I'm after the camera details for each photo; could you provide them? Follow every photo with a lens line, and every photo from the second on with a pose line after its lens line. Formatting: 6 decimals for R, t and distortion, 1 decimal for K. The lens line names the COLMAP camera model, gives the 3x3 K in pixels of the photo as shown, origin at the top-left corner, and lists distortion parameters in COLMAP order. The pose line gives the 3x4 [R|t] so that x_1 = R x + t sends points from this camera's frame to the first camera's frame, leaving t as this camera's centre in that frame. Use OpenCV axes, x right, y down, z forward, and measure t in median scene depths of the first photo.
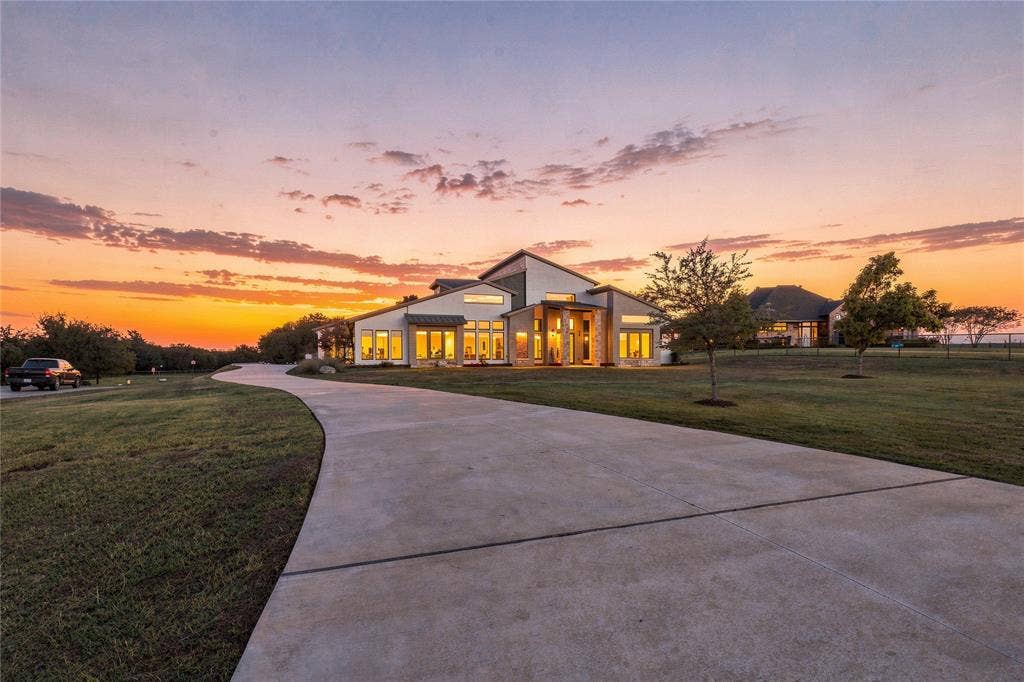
lens RADIAL K [[508.0, 0, 514.9], [0, 508.0, 340.6], [0, 0, 1]] dist [0.000590, 0.000235]
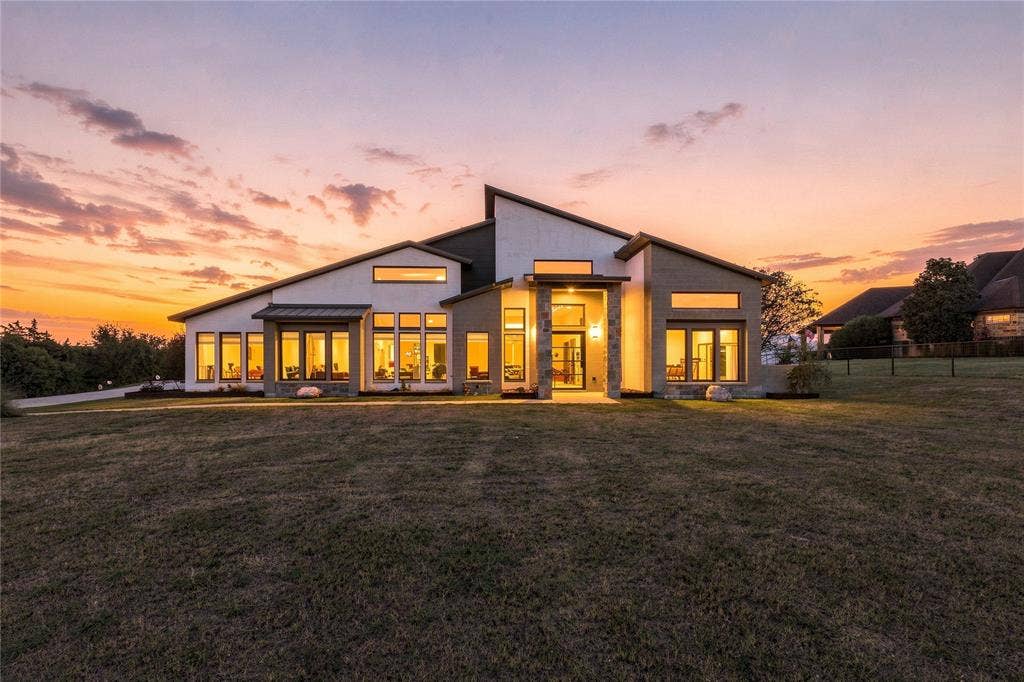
lens RADIAL K [[508.0, 0, 514.9], [0, 508.0, 340.6], [0, 0, 1]] dist [0.000590, 0.000235]
pose [[0.954969, -0.014825, -0.296335, 0.213891], [0.012439, 0.999873, -0.009937, -0.001089], [0.296445, 0.005804, 0.955032, 0.490042]]
